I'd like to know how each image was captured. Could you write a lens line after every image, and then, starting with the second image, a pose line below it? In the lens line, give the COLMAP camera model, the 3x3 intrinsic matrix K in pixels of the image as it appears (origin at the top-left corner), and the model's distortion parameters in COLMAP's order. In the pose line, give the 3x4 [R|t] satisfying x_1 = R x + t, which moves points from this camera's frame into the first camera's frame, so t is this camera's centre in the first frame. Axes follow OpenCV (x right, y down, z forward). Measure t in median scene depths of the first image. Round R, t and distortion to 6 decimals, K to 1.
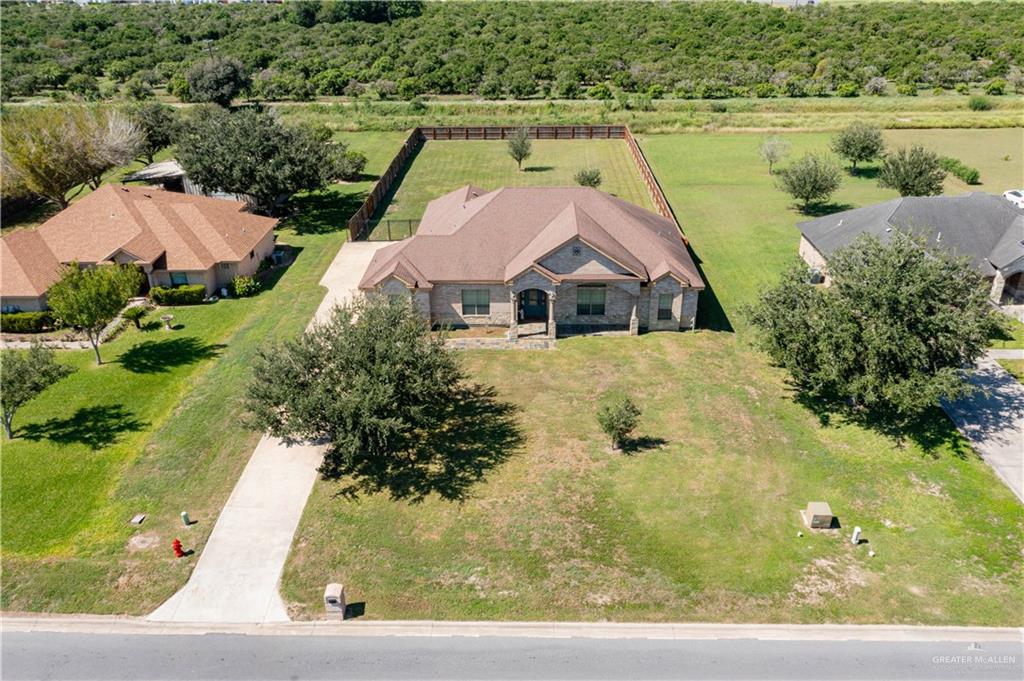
lens RADIAL K [[799.5, 0, 509.5], [0, 799.5, 341.2], [0, 0, 1]] dist [0.008620, 0.000881]
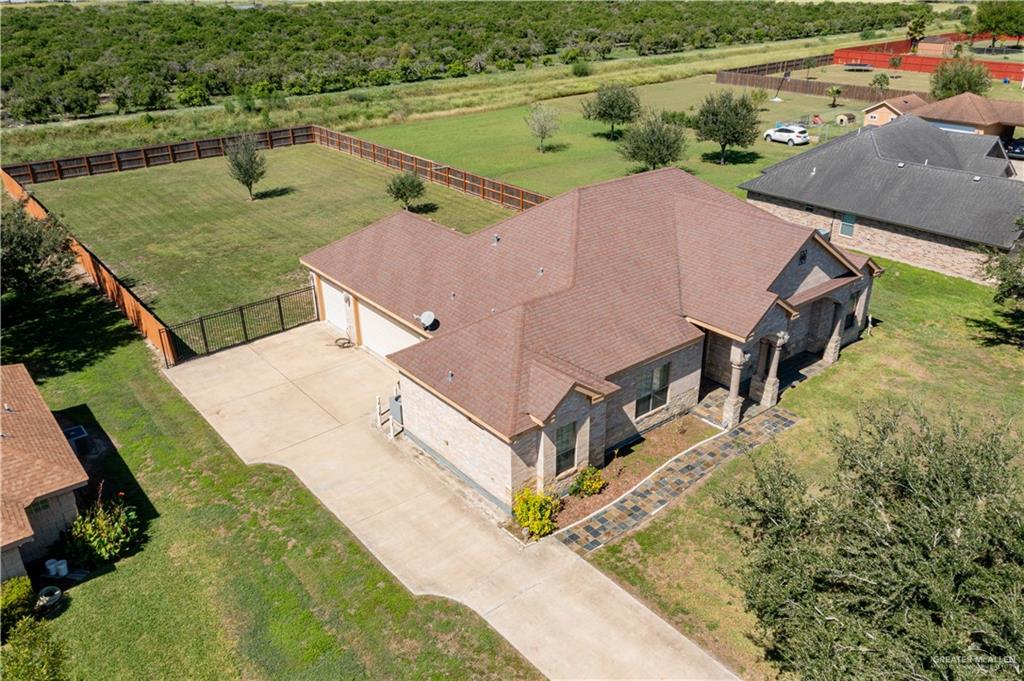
lens RADIAL K [[799.5, 0, 509.9], [0, 799.5, 341.0], [0, 0, 1]] dist [0.008620, 0.000881]
pose [[0.762379, -0.274895, 0.585842, -0.389449], [0.287339, 0.954953, 0.074168, -0.135238], [-0.579840, 0.111791, 0.807024, 0.535586]]
